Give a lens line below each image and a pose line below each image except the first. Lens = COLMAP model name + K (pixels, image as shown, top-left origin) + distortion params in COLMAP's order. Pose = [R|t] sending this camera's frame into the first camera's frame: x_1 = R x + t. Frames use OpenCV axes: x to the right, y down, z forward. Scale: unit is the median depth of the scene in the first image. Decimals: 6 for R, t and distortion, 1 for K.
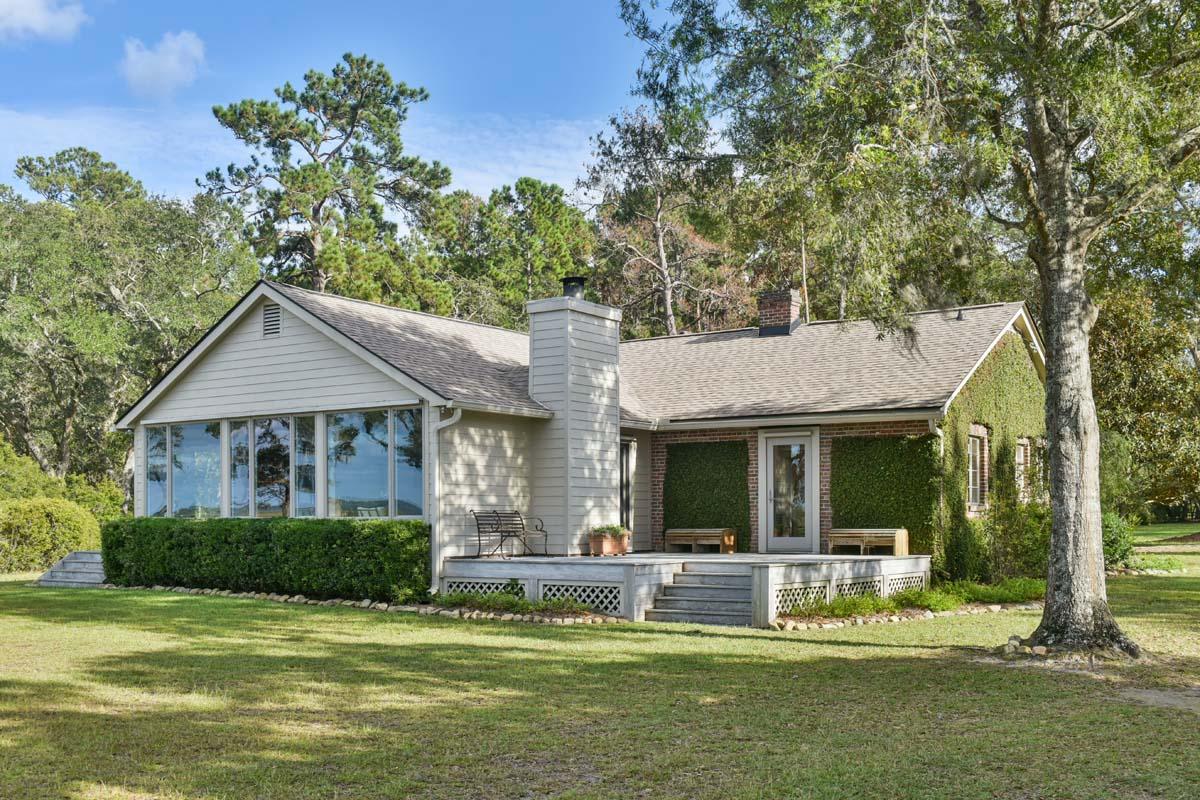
lens RADIAL K [[1263.9, 0, 600.0], [0, 1263.9, 400.0], [0, 0, 1]] dist [-0.016221, -0.018599]
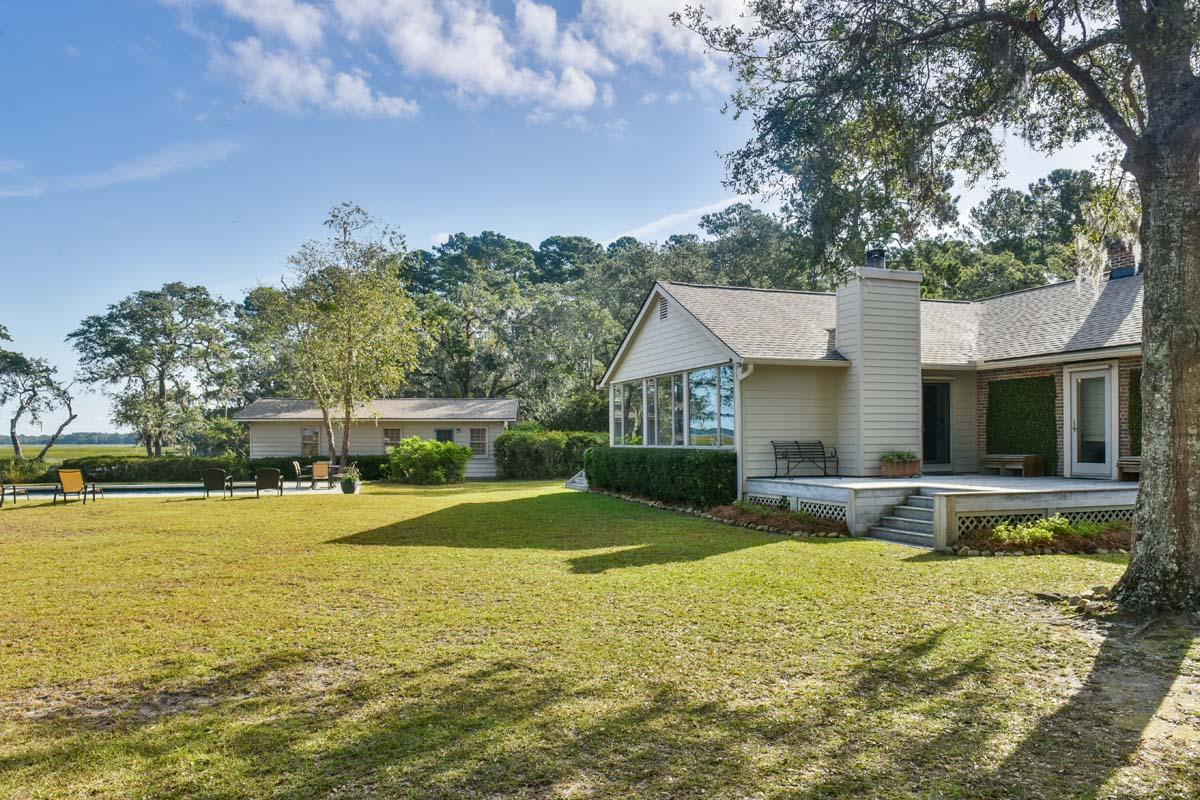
lens RADIAL K [[838.4, 0, 600.0], [0, 838.4, 400.0], [0, 0, 1]] dist [-0.002827, -0.005048]
pose [[0.813203, -0.031777, -0.581111, 0.222902], [0.060960, 0.997666, 0.030750, 0.006724], [0.578778, -0.060431, 0.813243, 0.173831]]
